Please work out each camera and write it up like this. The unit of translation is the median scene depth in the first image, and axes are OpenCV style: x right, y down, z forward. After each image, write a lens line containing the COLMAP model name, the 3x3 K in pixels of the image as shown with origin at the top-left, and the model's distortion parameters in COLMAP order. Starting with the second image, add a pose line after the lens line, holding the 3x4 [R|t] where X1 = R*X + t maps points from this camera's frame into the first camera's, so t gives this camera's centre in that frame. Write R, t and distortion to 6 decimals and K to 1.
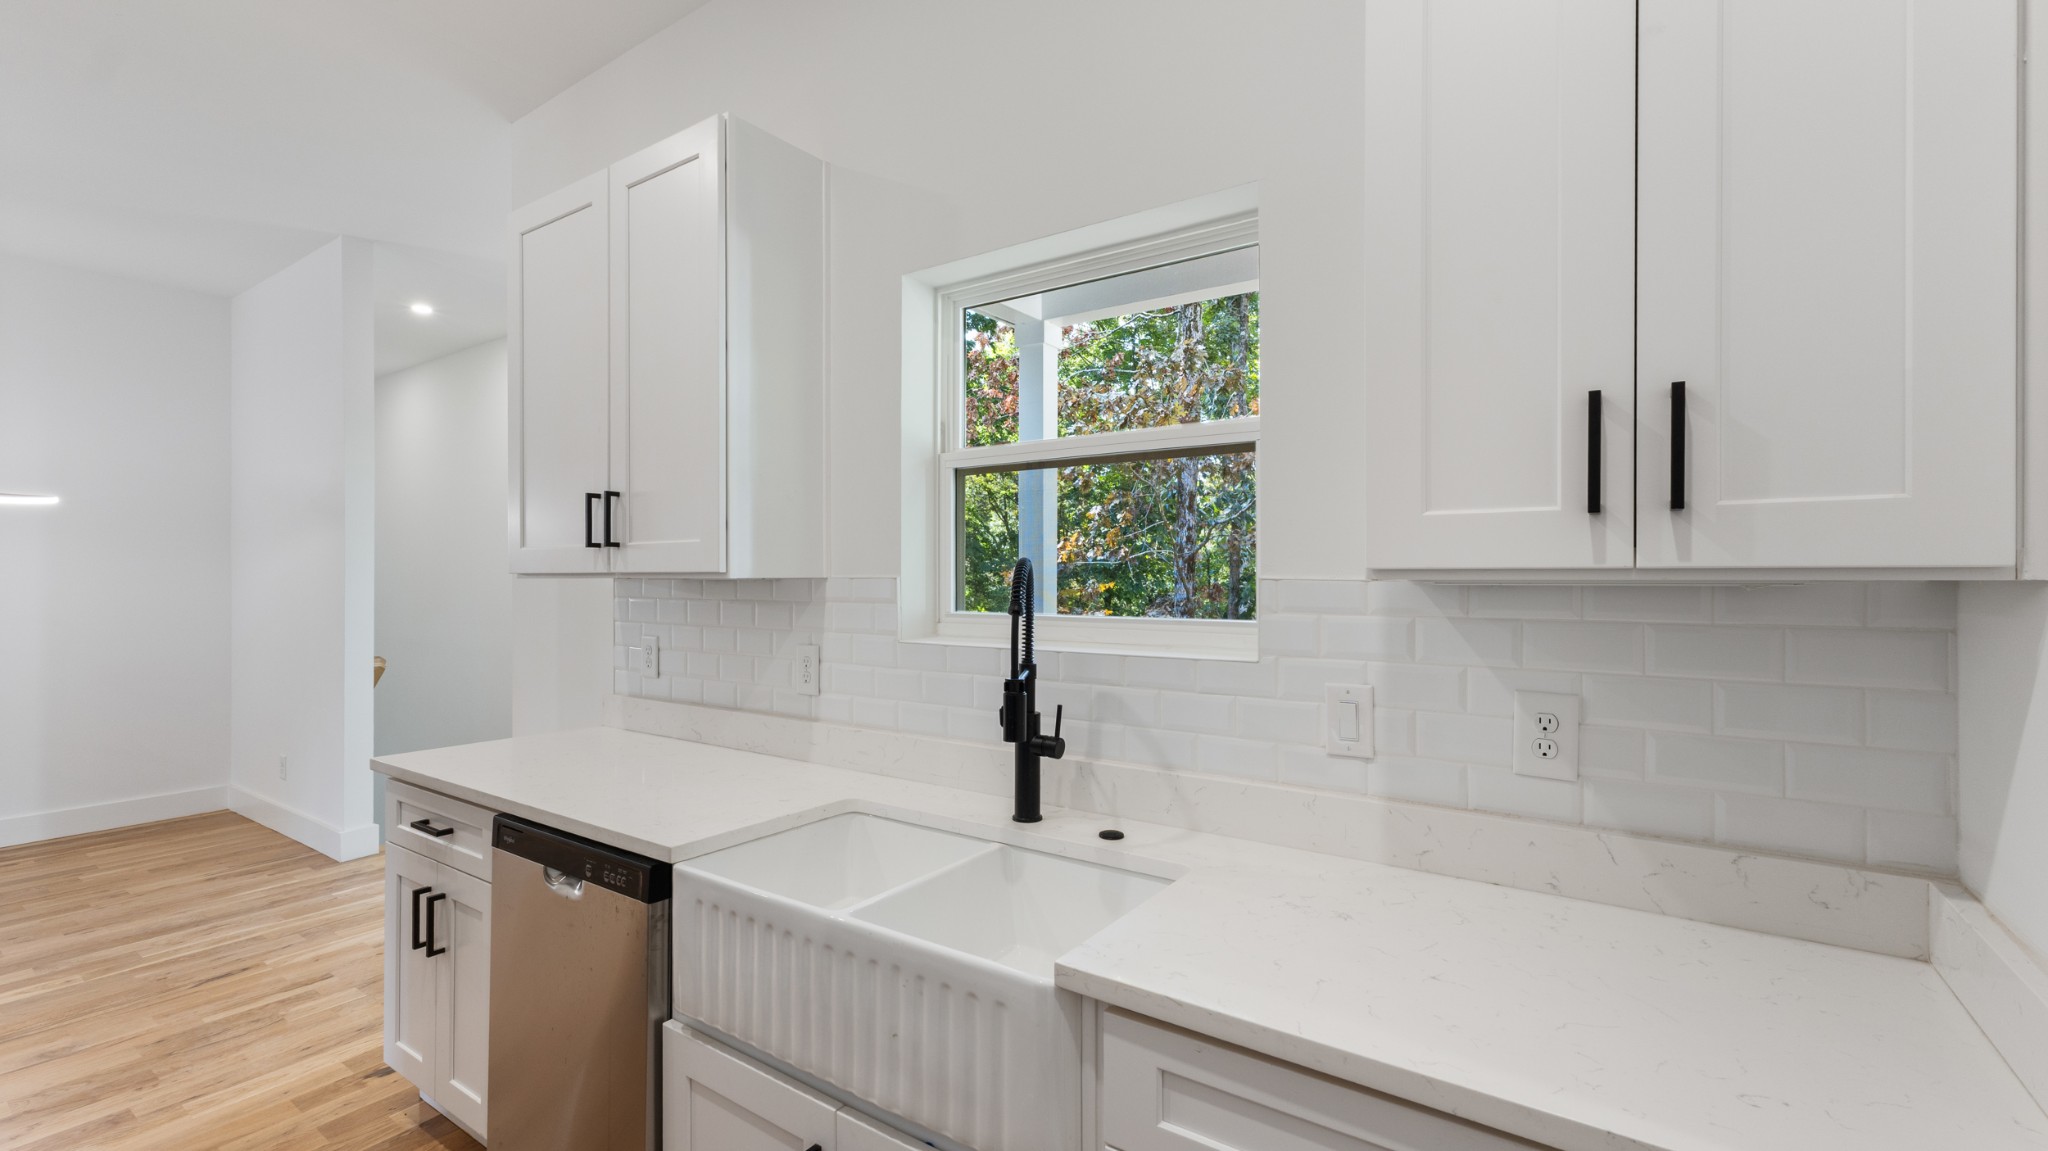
lens RADIAL K [[869.2, 0, 1018.2], [0, 869.2, 577.7], [0, 0, 1]] dist [0.006874, 0.000235]
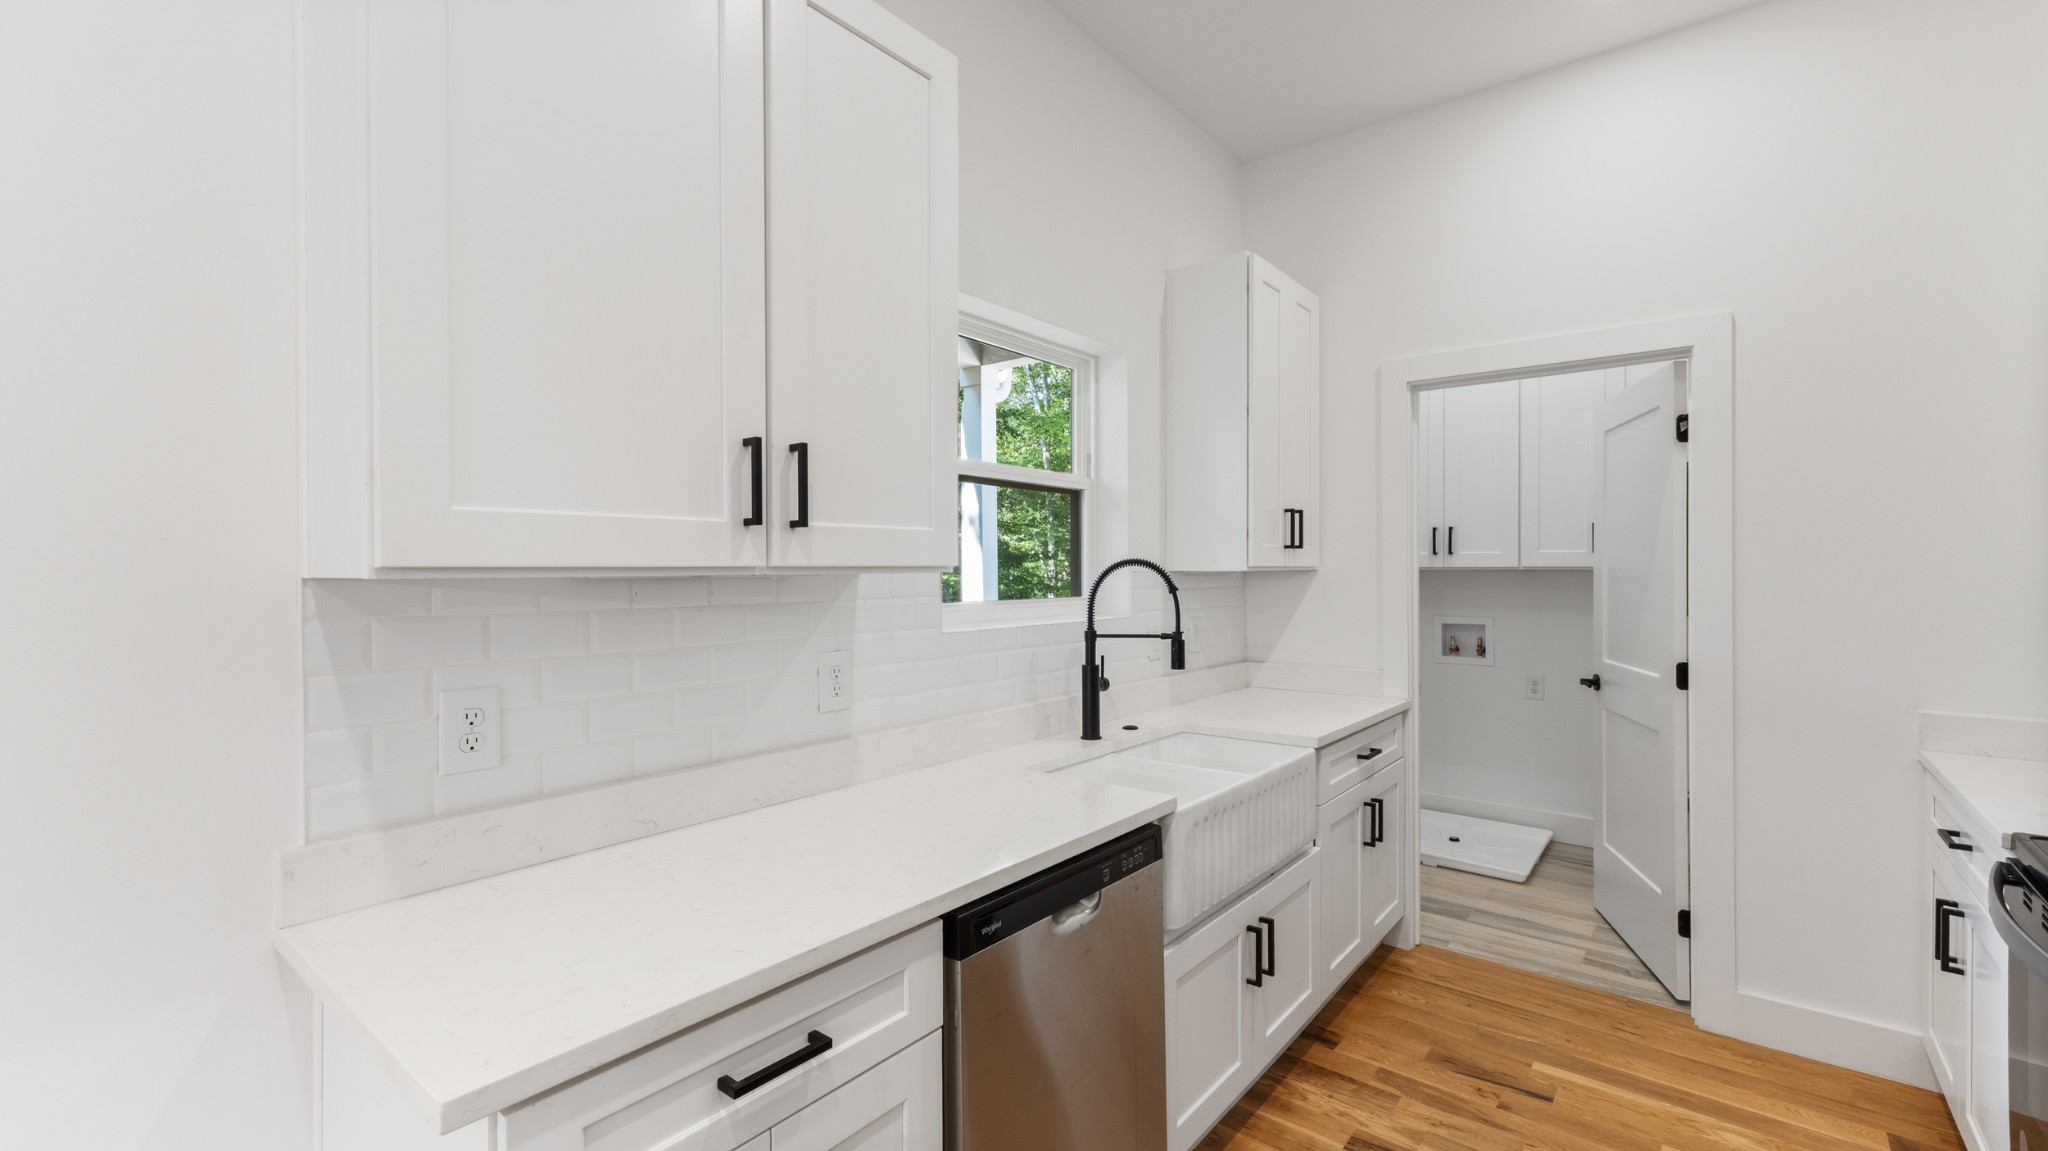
lens RADIAL K [[869.2, 0, 1024.6], [0, 869.2, 579.9], [0, 0, 1]] dist [0.006874, 0.000235]
pose [[0.073231, -0.009111, 0.997273, -1.462826], [0.009037, 0.999923, 0.008472, 0.001458], [-0.997274, 0.008392, 0.073307, 1.023024]]
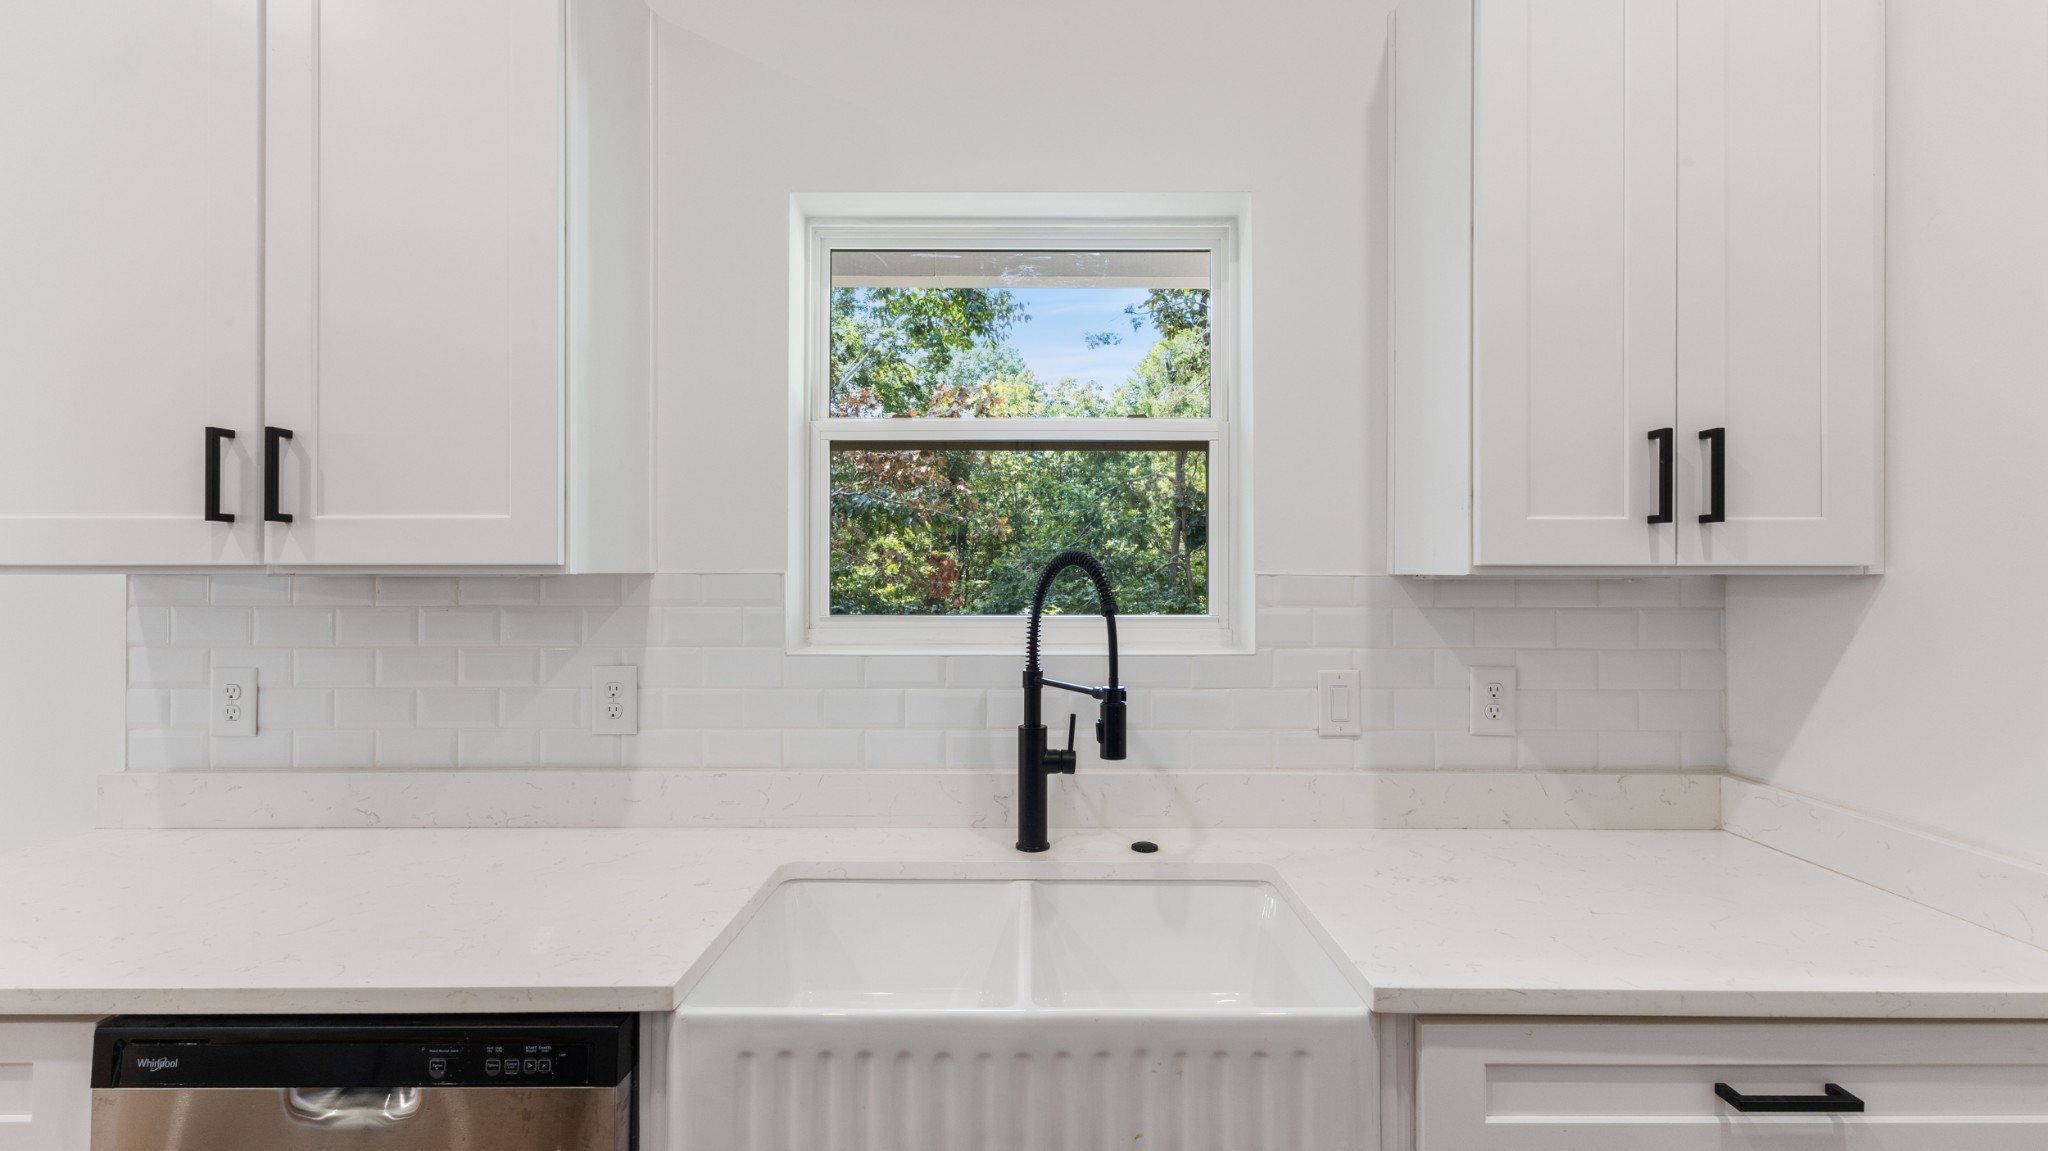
lens RADIAL K [[869.2, 0, 1026.0], [0, 869.2, 566.8], [0, 0, 1]] dist [0.006874, 0.000235]
pose [[0.822647, 0.004609, 0.568534, -0.506507], [0.000025, 0.999967, -0.008143, 0.000765], [-0.568552, 0.006713, 0.822620, 0.283575]]
